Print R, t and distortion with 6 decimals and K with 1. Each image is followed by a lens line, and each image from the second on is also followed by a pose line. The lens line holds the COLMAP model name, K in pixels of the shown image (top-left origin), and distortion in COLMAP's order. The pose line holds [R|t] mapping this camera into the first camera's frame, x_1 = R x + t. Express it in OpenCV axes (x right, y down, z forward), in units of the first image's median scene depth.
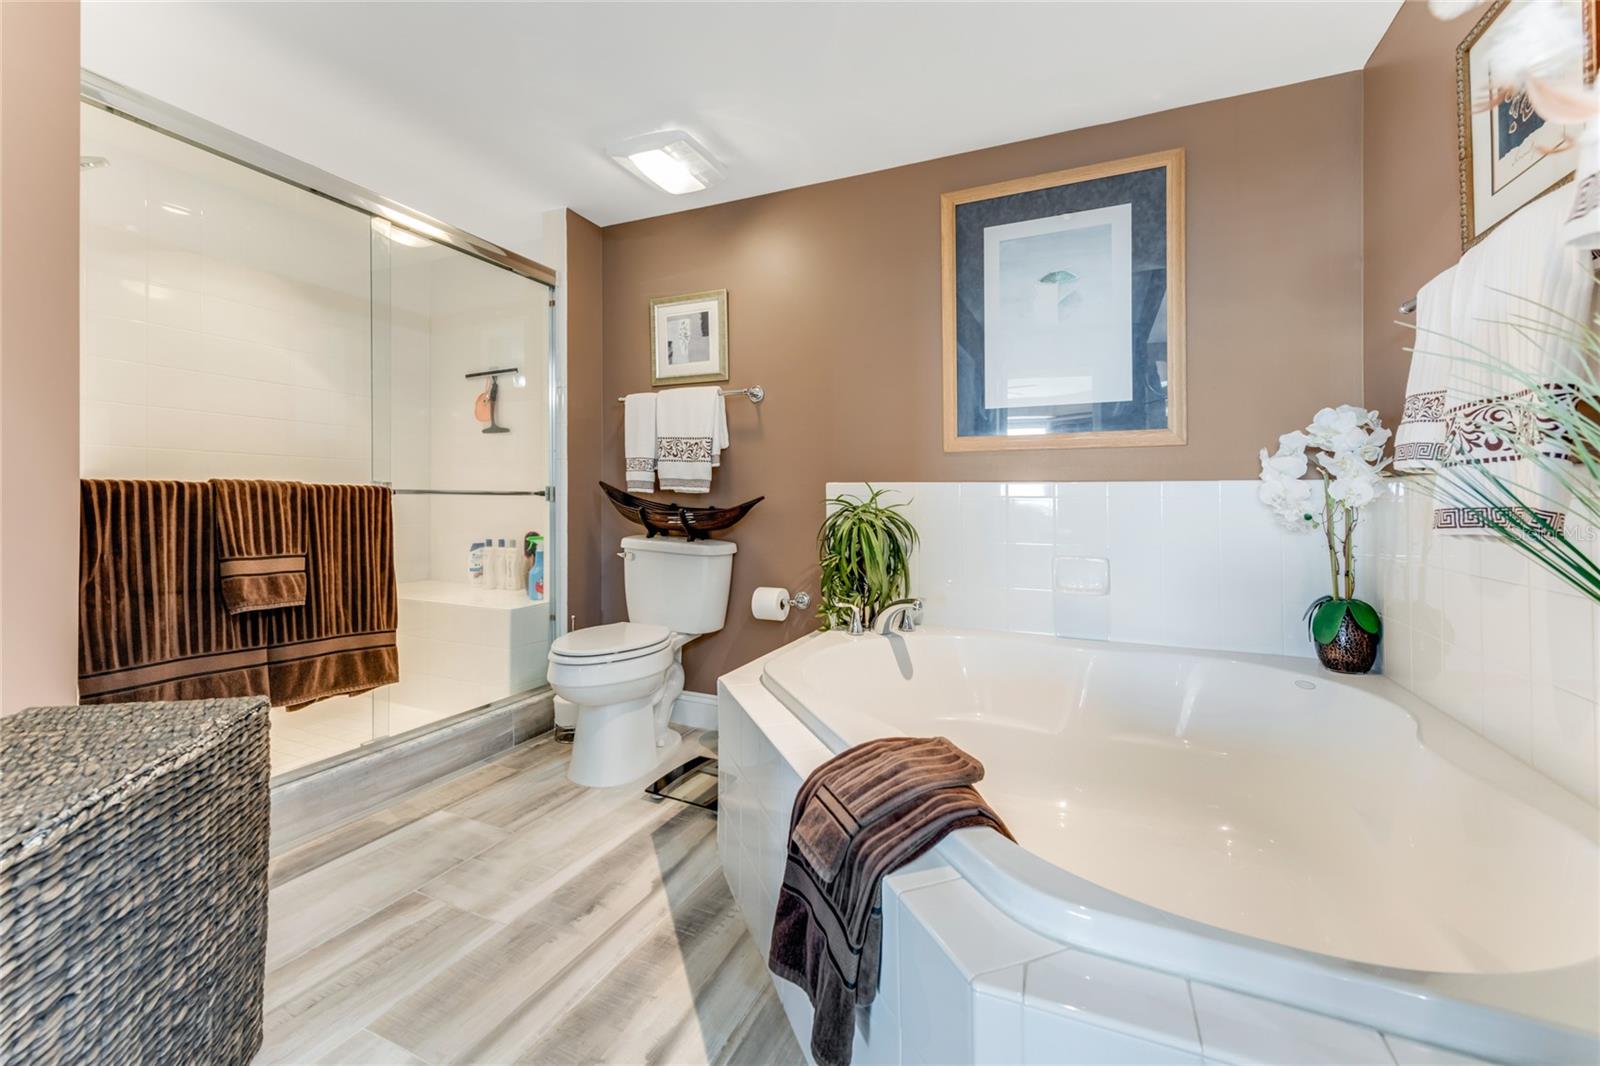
lens RADIAL K [[646.1, 0, 803.5], [0, 646.1, 486.2], [0, 0, 1]] dist [0.014571, -0.000069]
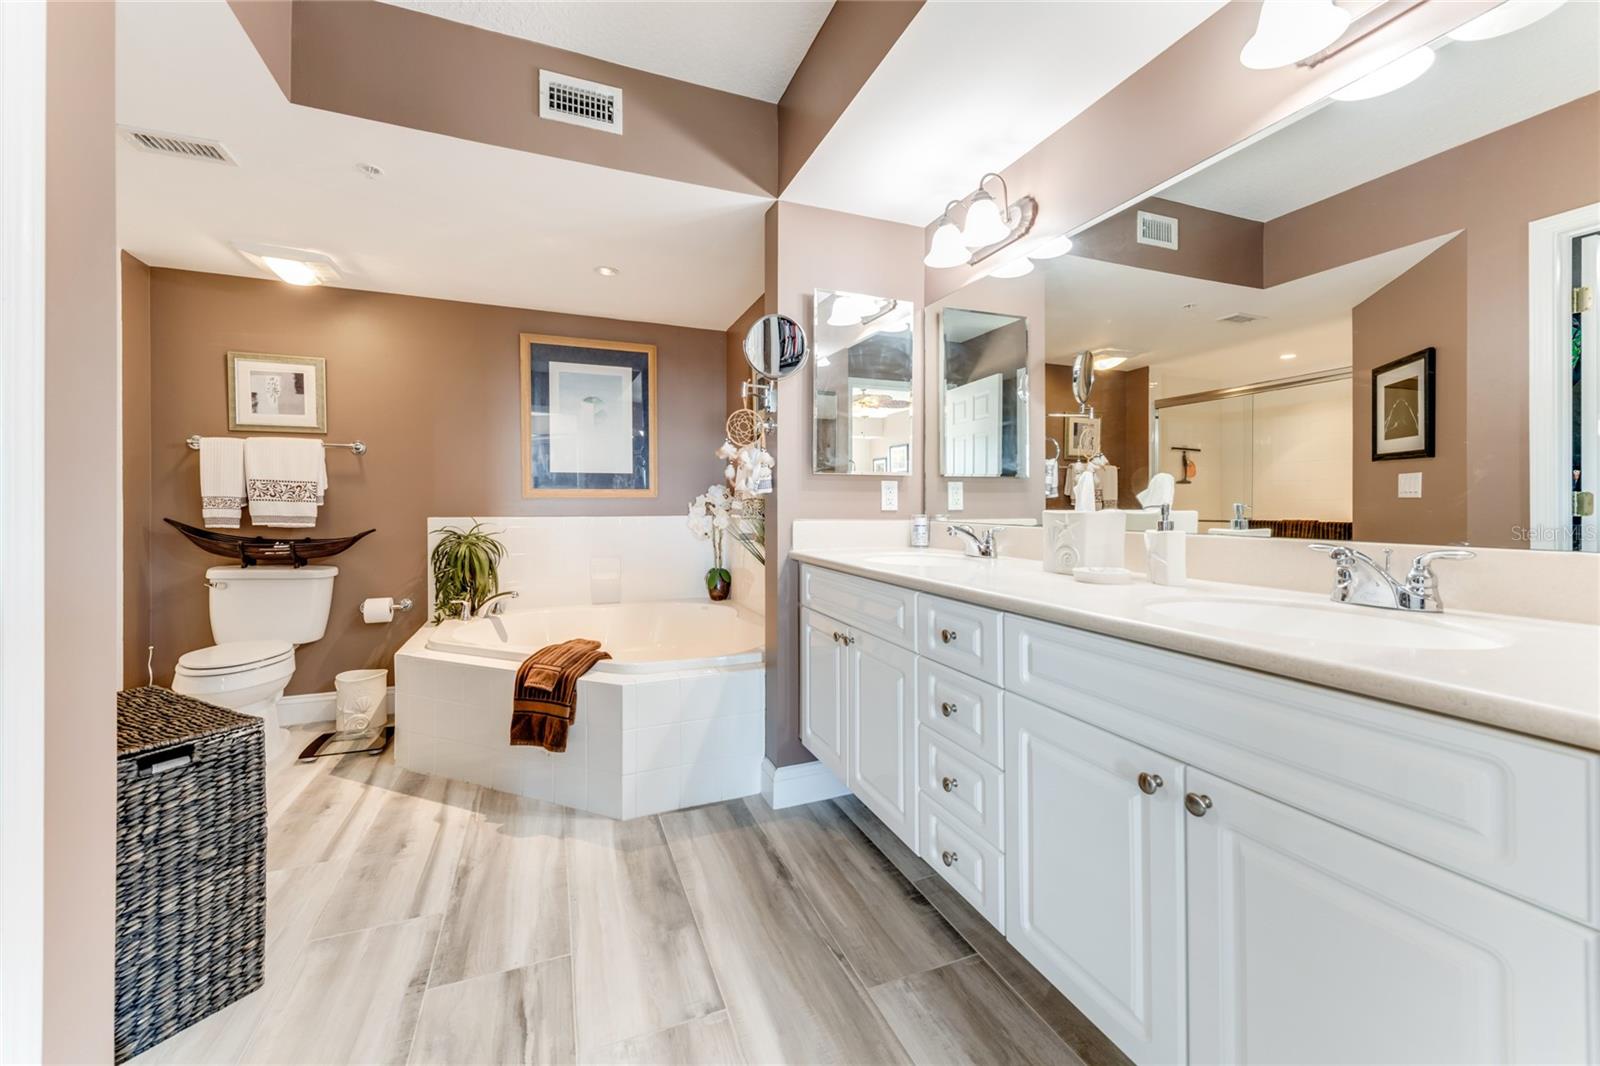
lens RADIAL K [[639.9, 0, 805.4], [0, 639.9, 507.2], [0, 0, 1]] dist [0.008409, -0.000119]
pose [[0.695470, -0.006768, 0.718523, -0.376576], [-0.005809, 0.999870, 0.015041, -0.051279], [-0.718532, -0.014634, 0.695340, -0.511604]]
